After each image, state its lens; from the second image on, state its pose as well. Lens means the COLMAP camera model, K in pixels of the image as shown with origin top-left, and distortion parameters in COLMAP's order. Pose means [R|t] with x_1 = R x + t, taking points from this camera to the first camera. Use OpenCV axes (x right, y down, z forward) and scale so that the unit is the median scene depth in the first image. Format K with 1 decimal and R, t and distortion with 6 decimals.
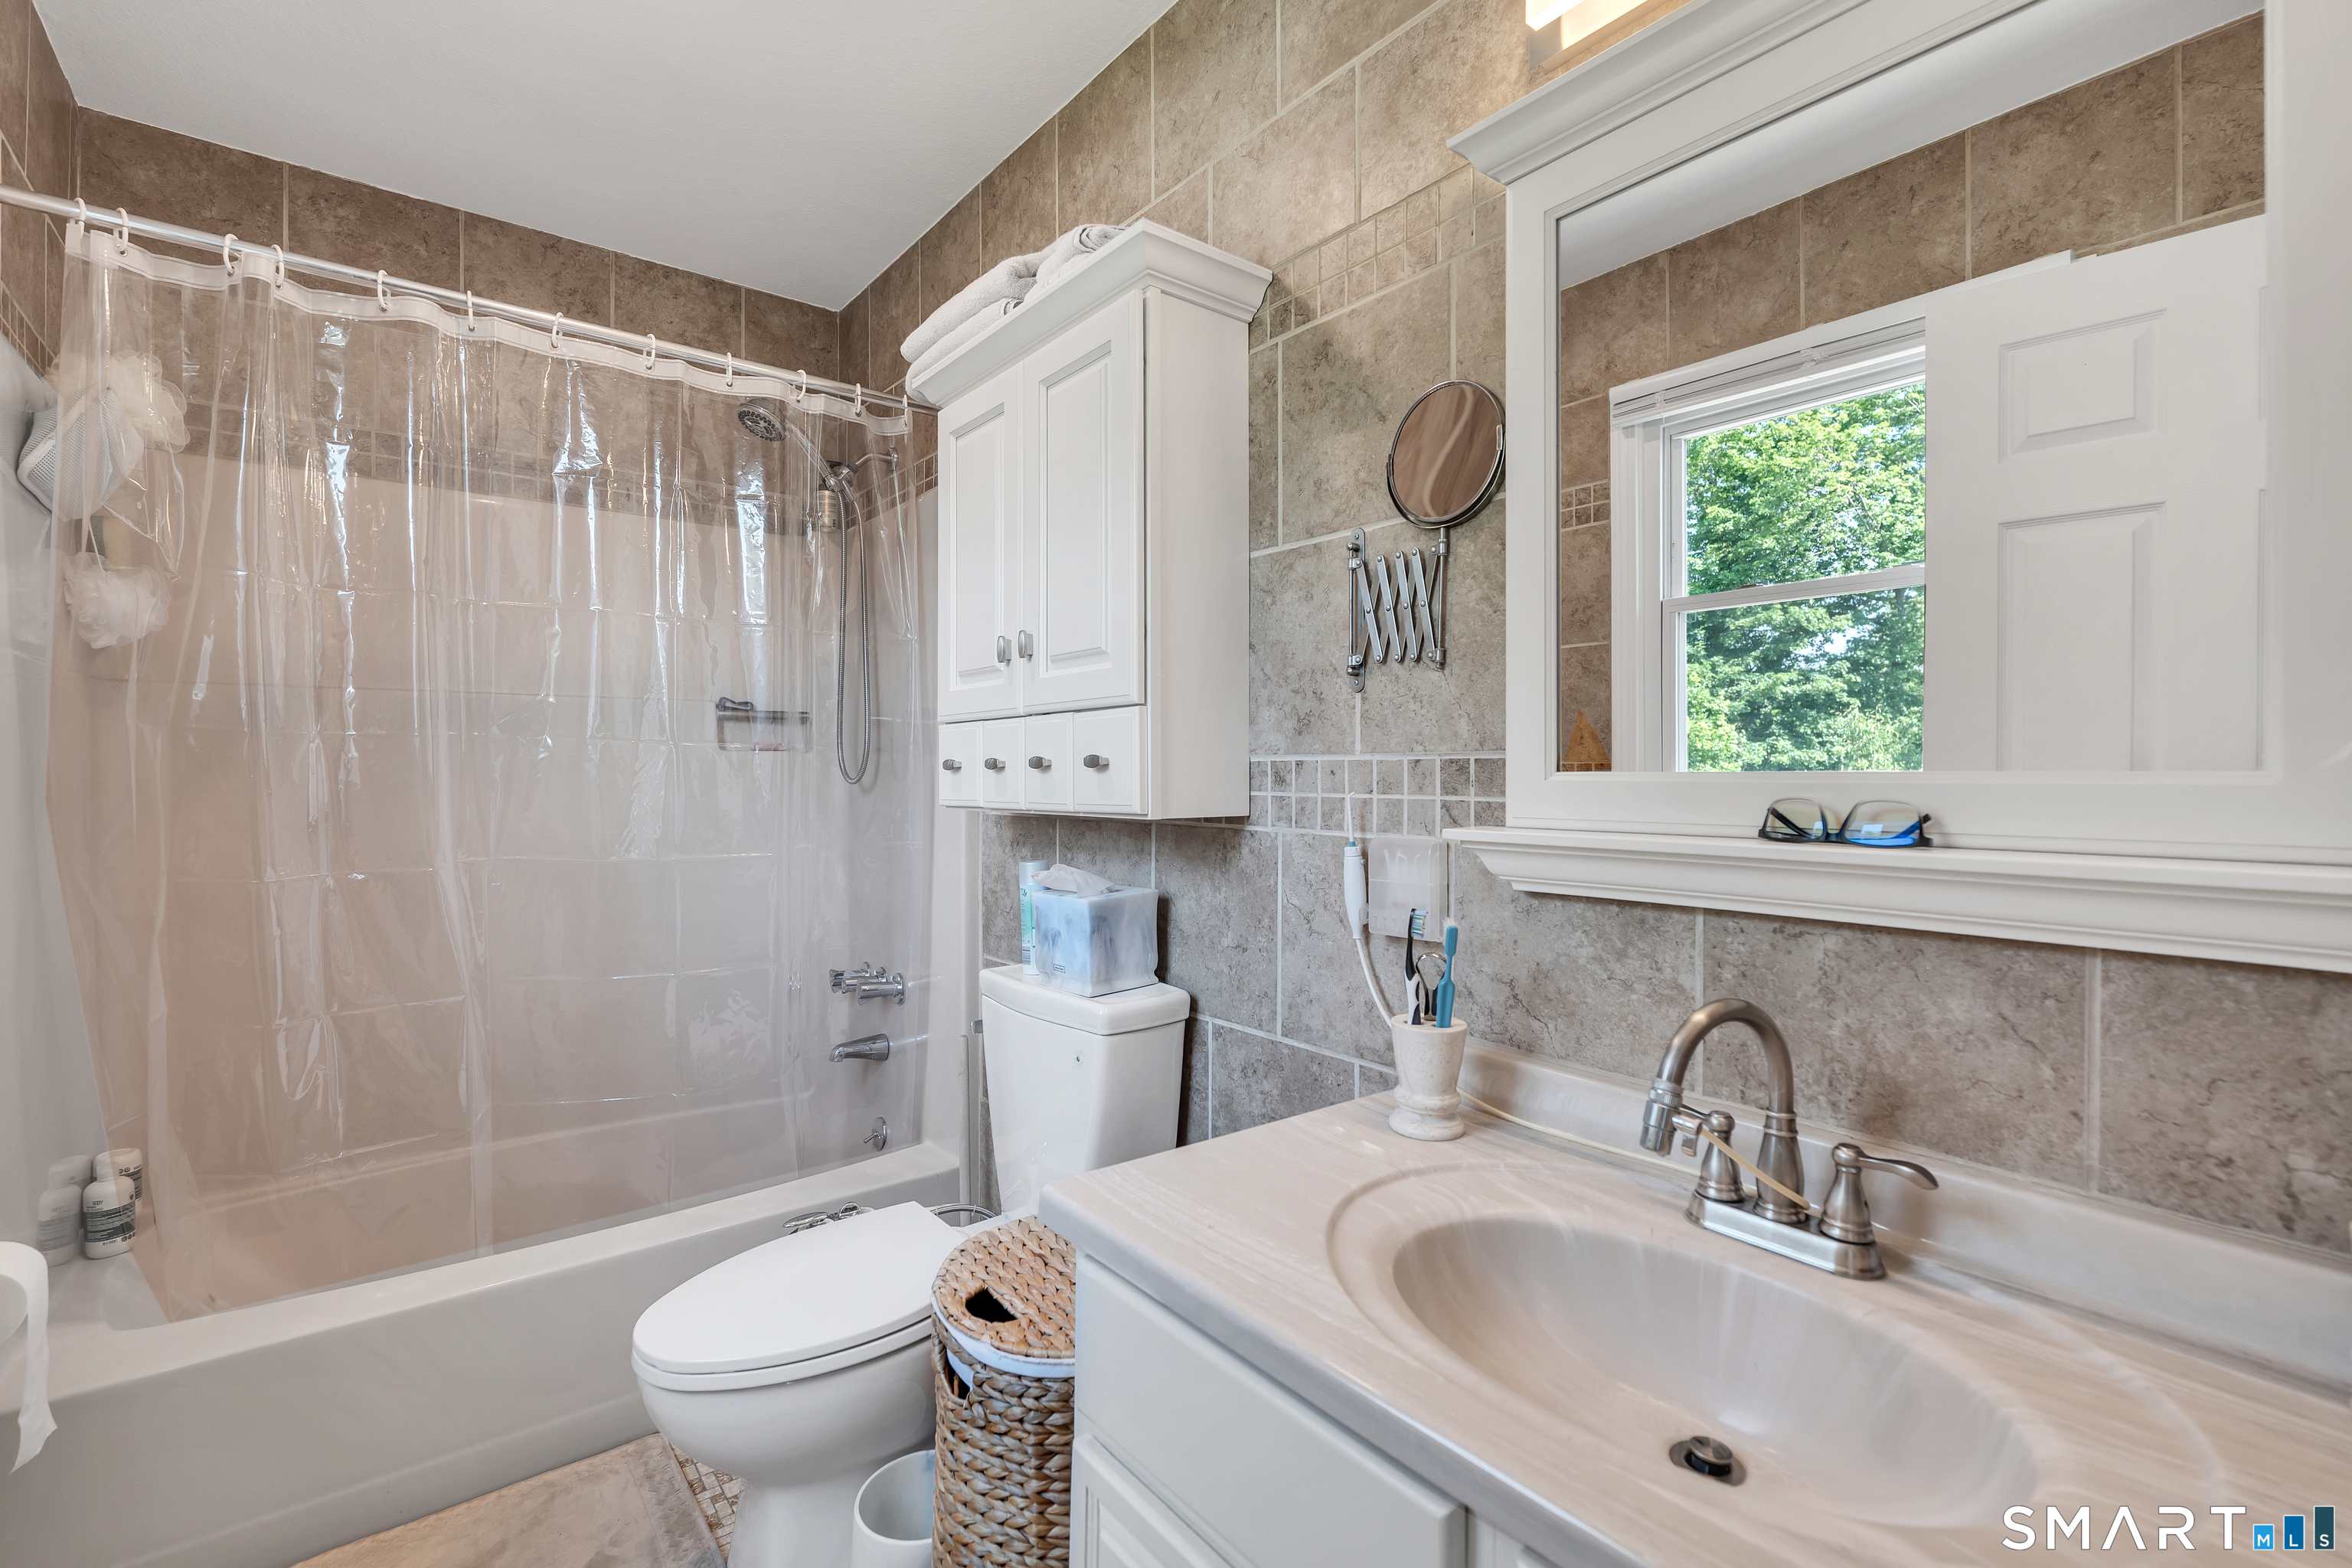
lens RADIAL K [[1051.2, 0, 1172.3], [0, 1051.2, 781.7], [0, 0, 1]] dist [-0.000544, -0.000269]
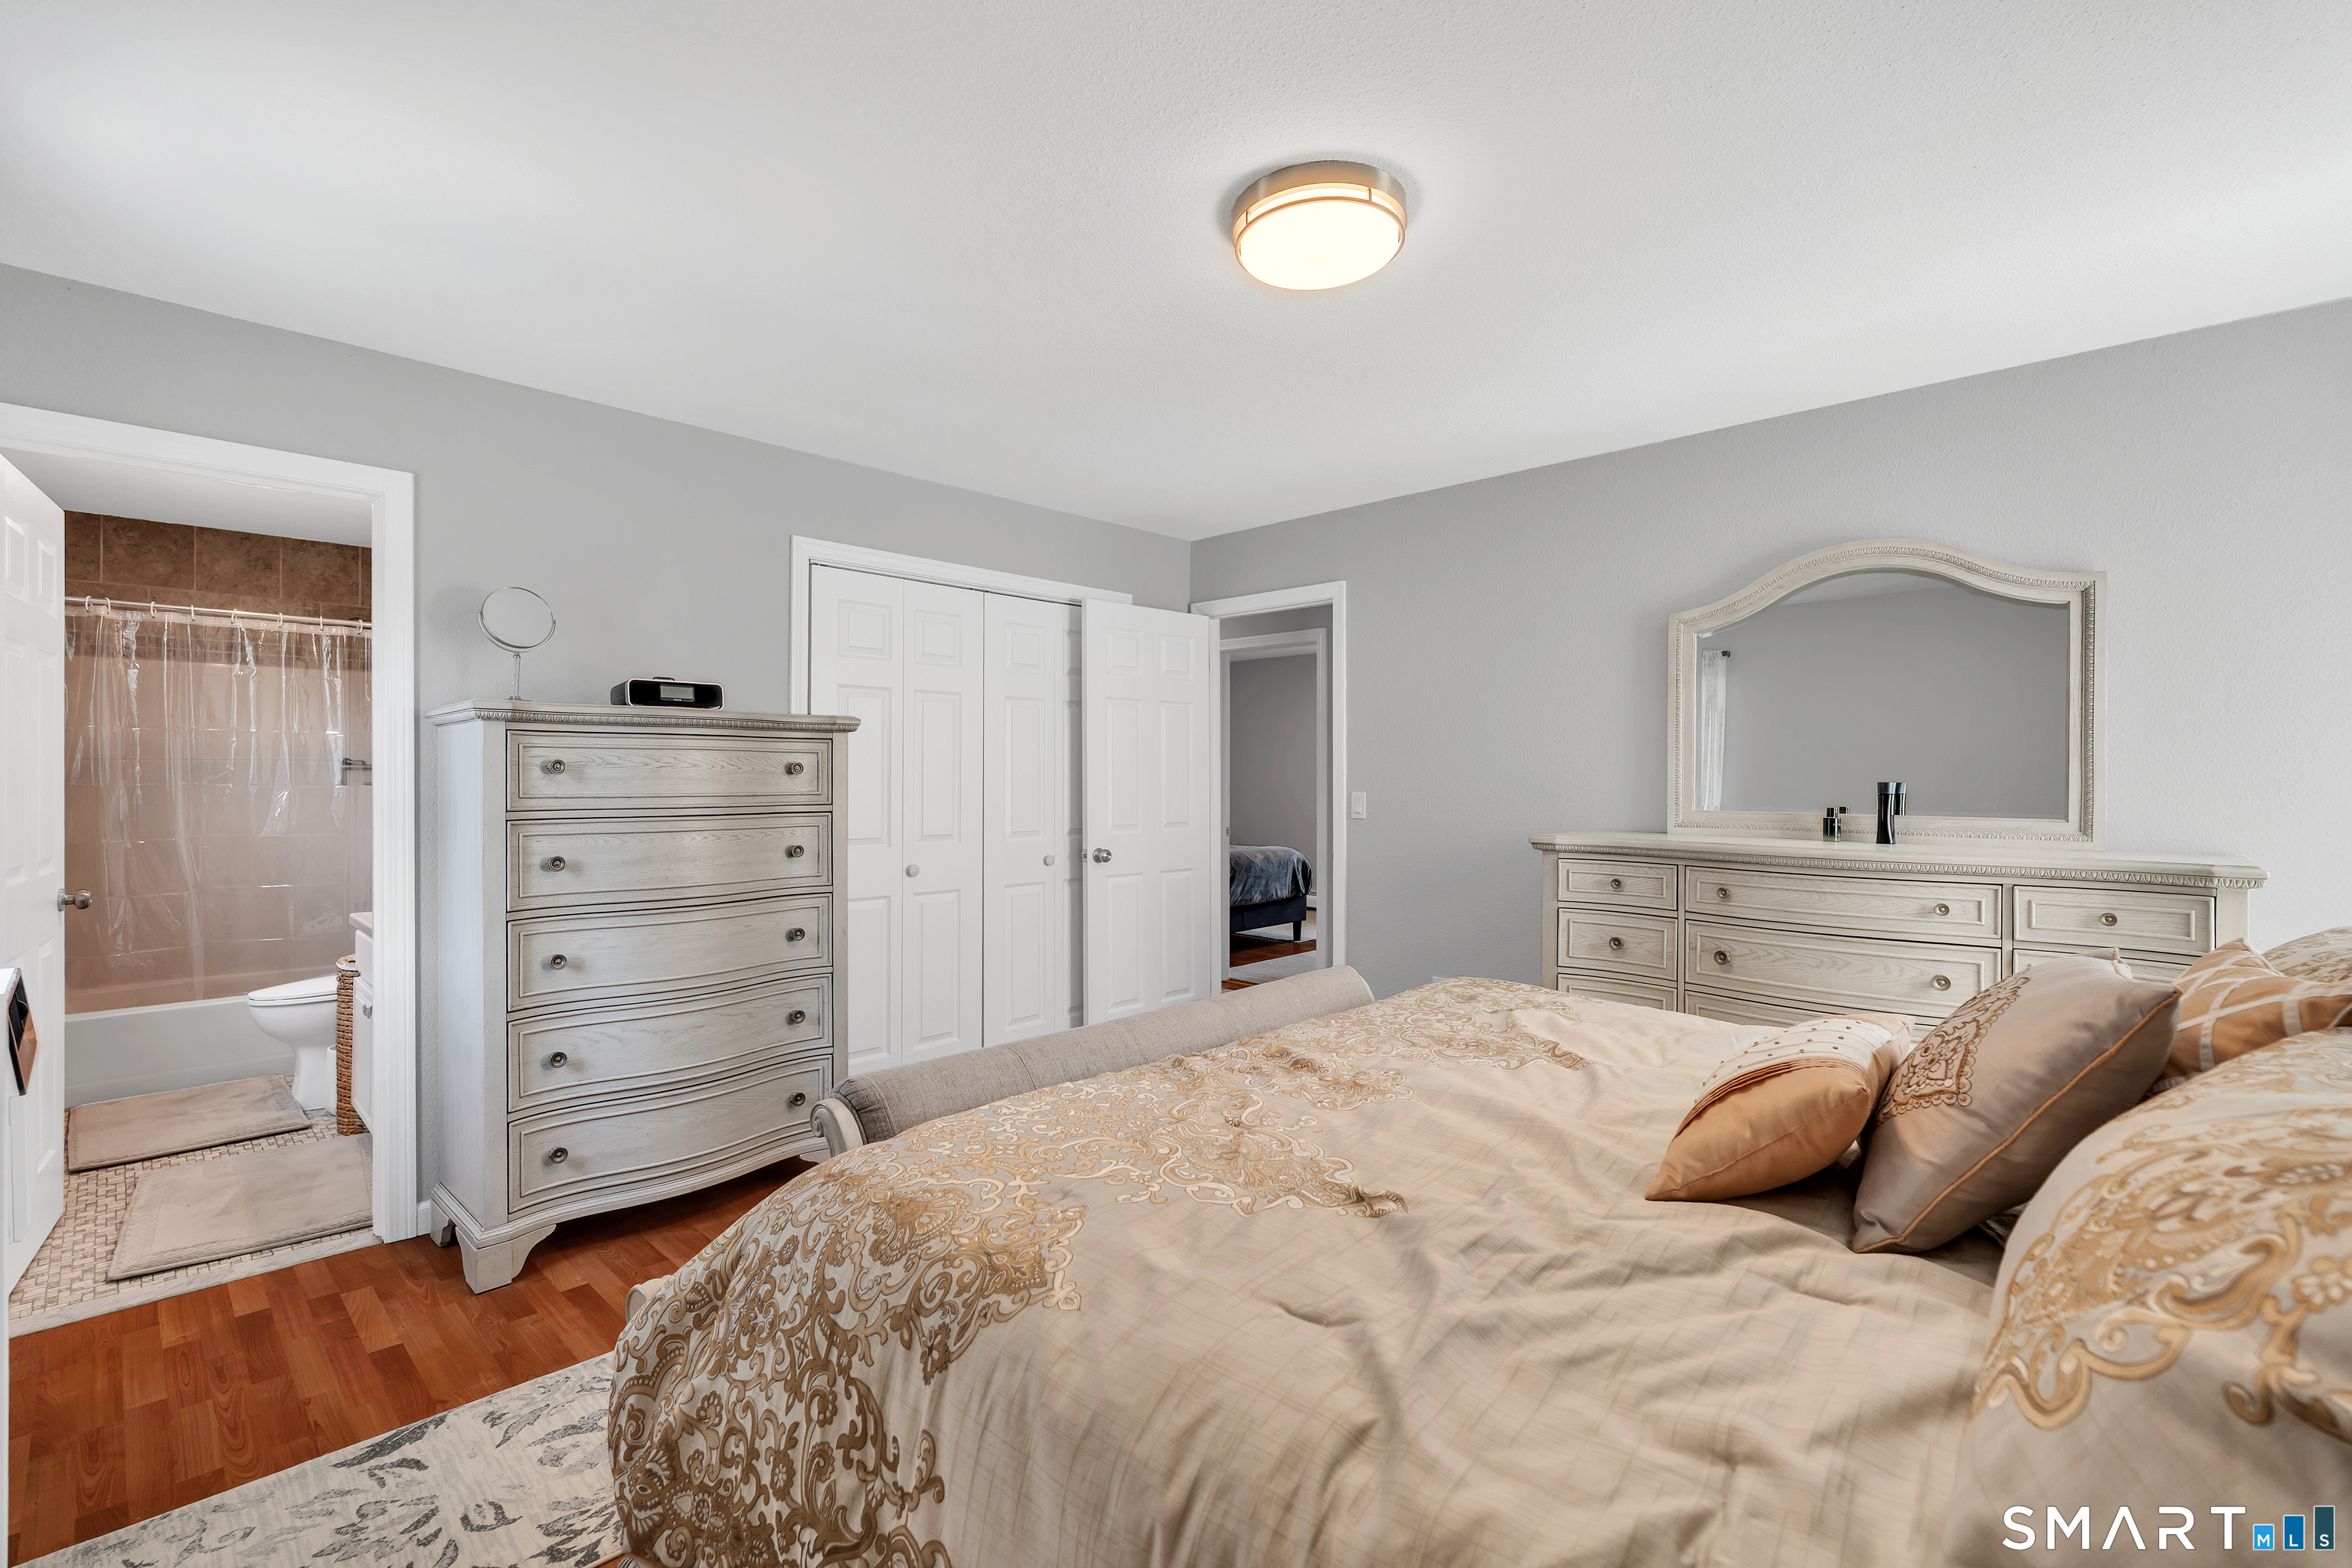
lens RADIAL K [[1051.2, 0, 1180.7], [0, 1051.2, 782.2], [0, 0, 1]] dist [-0.000544, -0.000269]
pose [[0.990546, 0.000315, 0.137182, 1.142345], [0.000824, 0.999966, -0.008247, -0.025876], [-0.137180, 0.008282, 0.990511, -1.555796]]
